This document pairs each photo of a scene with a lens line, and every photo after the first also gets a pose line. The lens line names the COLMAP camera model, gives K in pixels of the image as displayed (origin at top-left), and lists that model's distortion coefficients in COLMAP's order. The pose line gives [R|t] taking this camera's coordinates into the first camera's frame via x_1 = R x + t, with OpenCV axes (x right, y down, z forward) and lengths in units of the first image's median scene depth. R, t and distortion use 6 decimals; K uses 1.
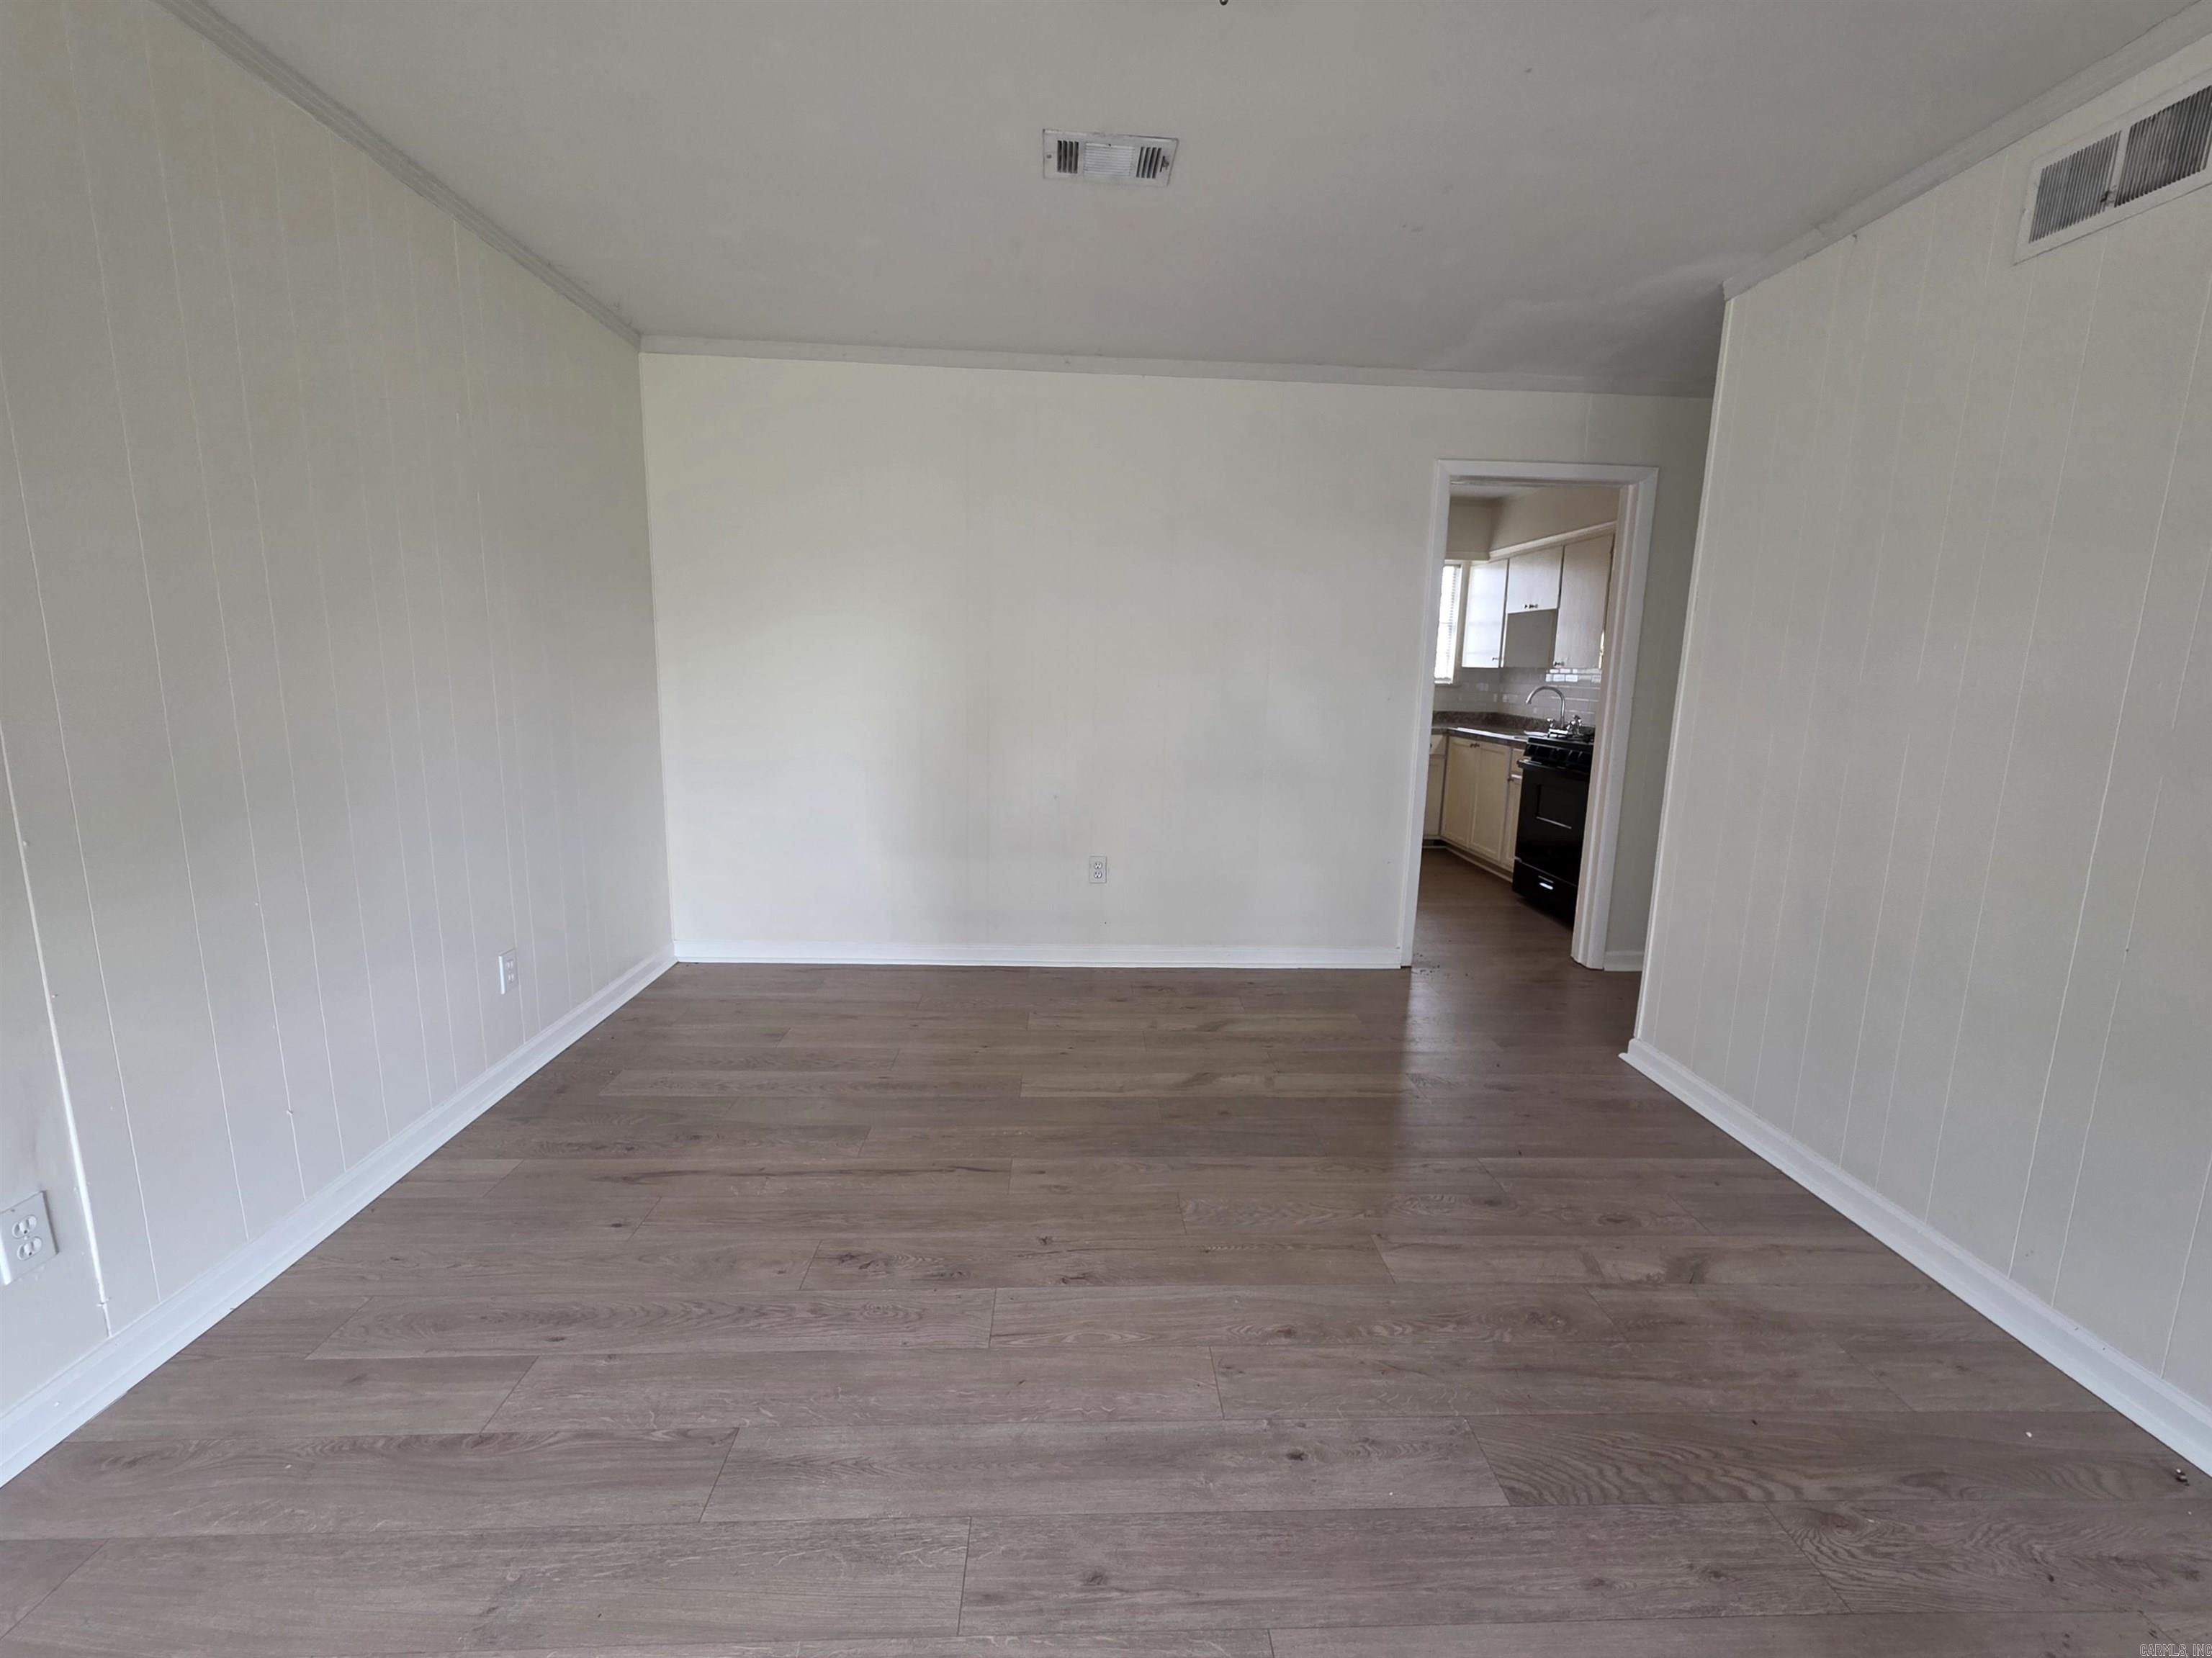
lens RADIAL K [[890.3, 0, 1101.6], [0, 890.3, 824.4], [0, 0, 1]] dist [0.000561, 0.000019]
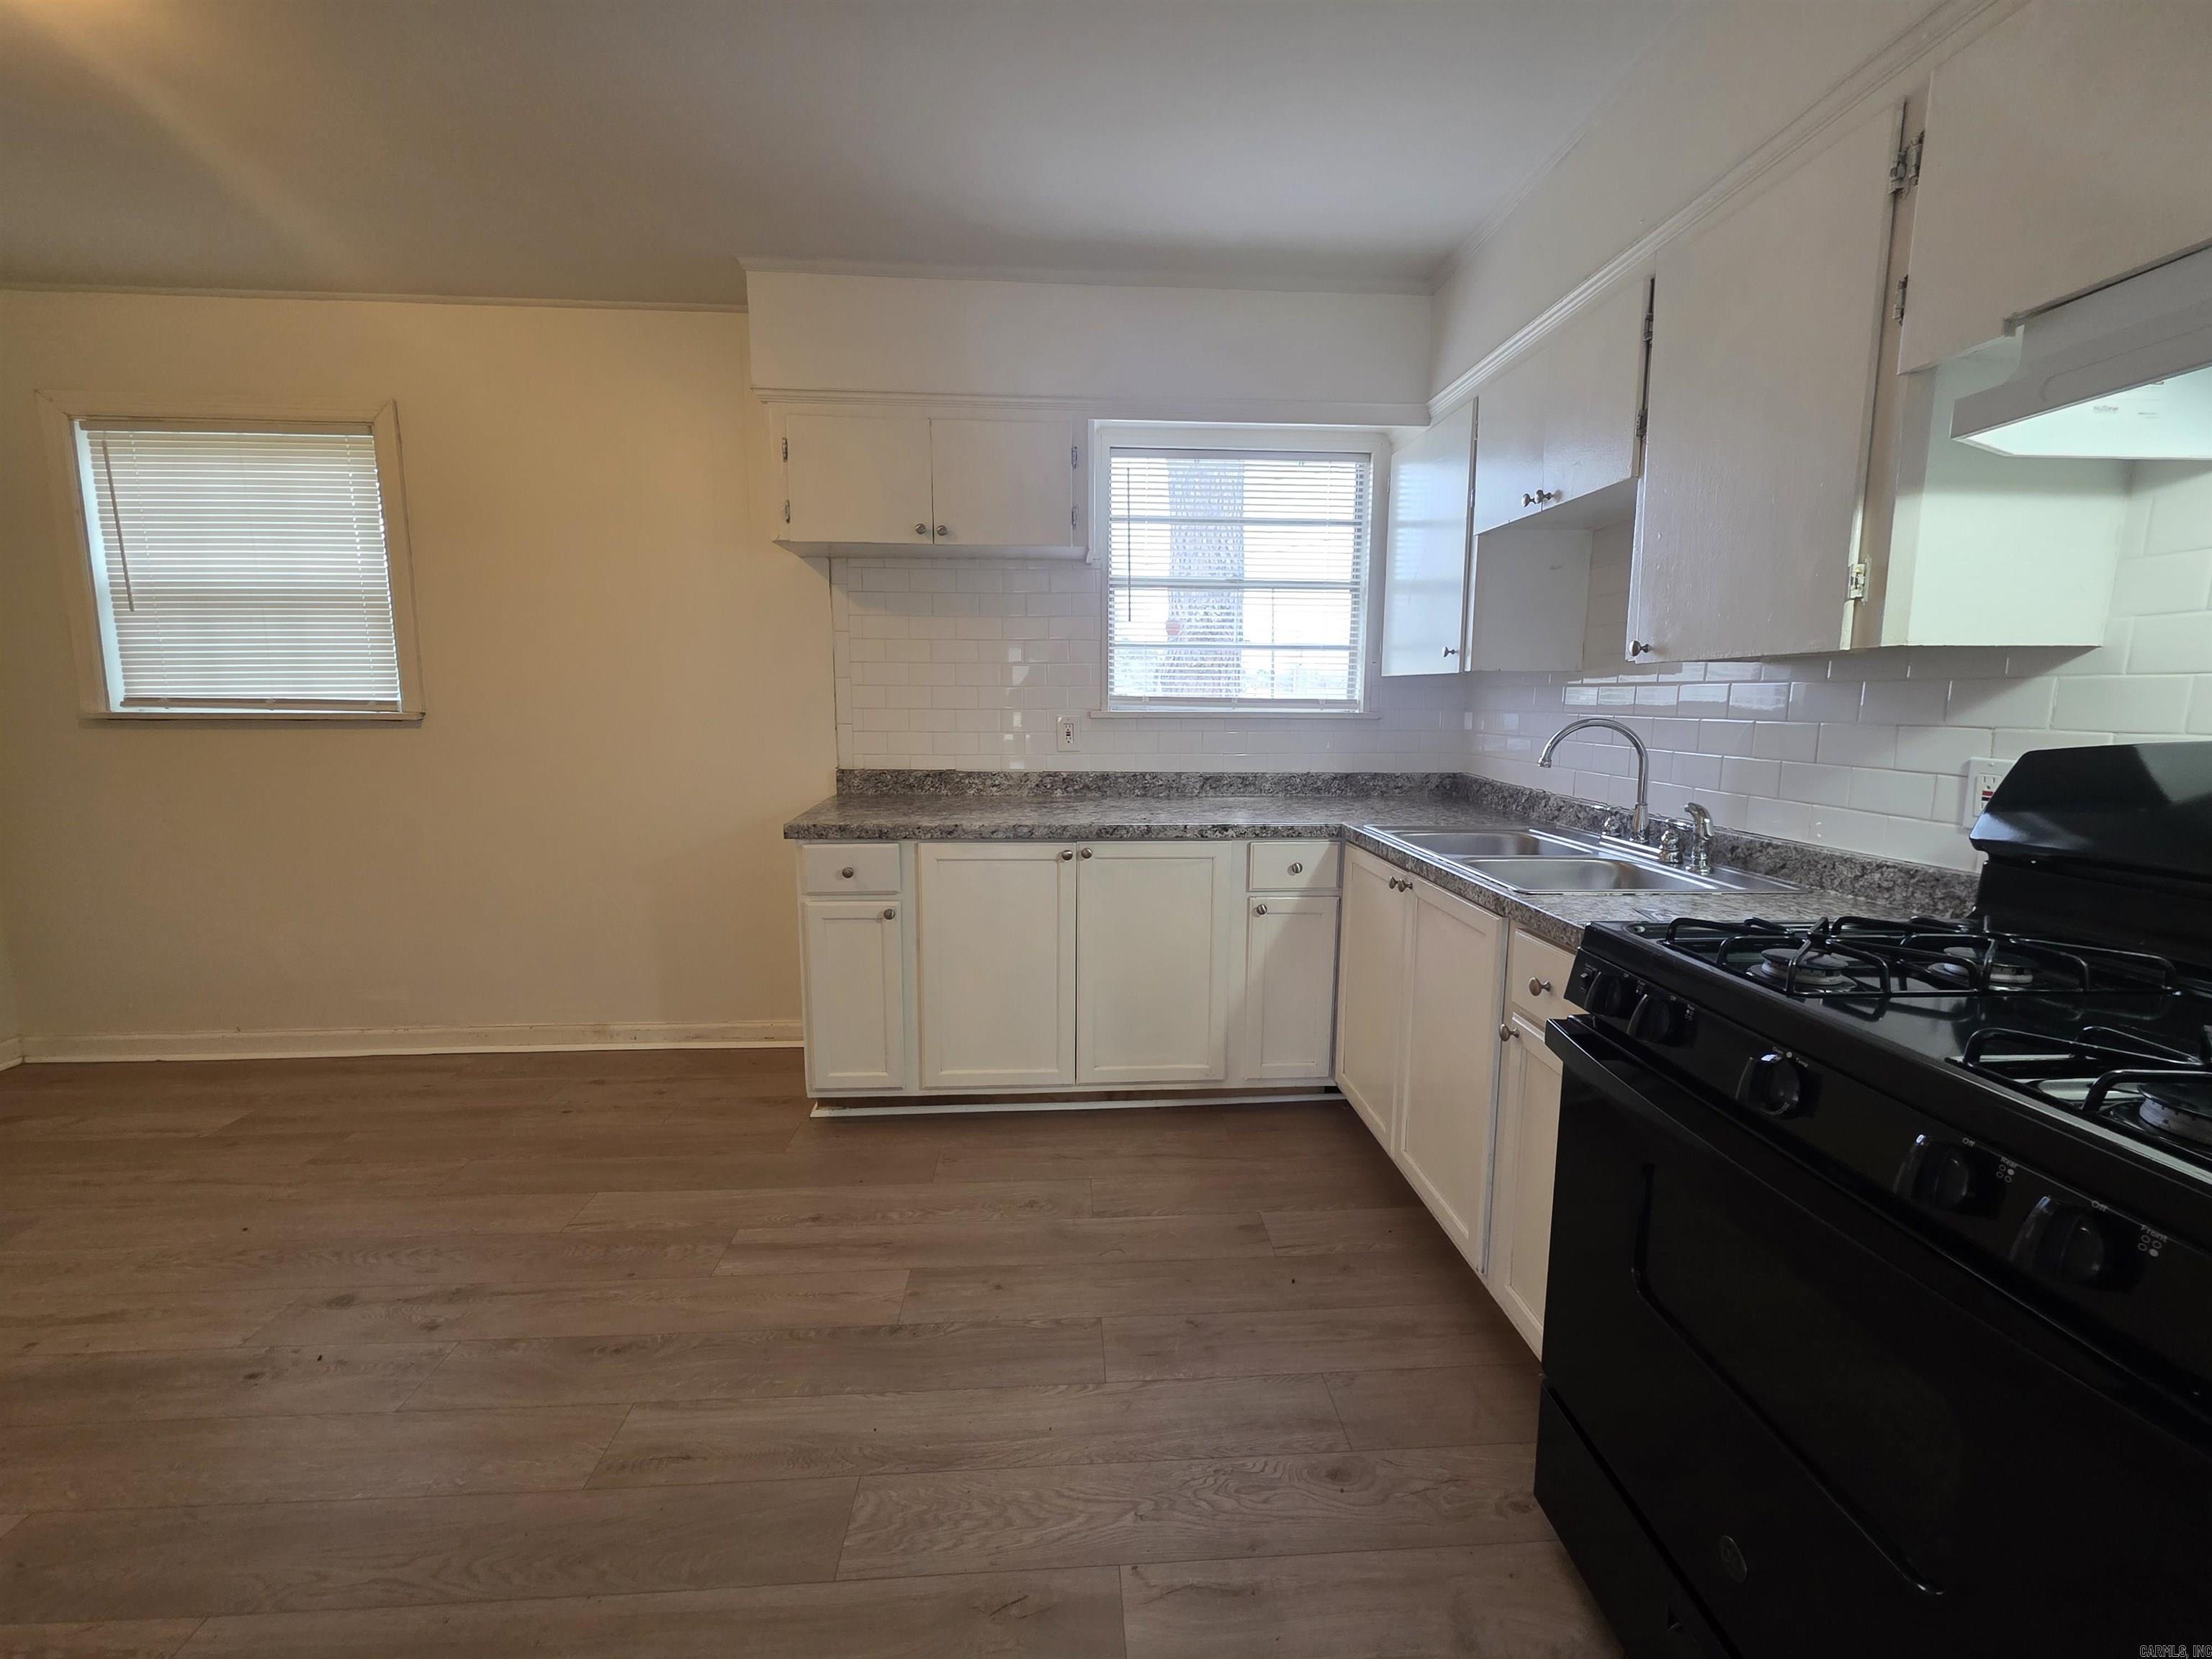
lens RADIAL K [[890.4, 0, 1106.9], [0, 890.4, 822.6], [0, 0, 1]] dist [0.000561, 0.000019]
pose [[0.999271, -0.015910, 0.034693, 0.278550], [0.017126, 0.999239, -0.035051, -0.099183], [-0.034109, 0.035620, 0.998783, 0.622470]]
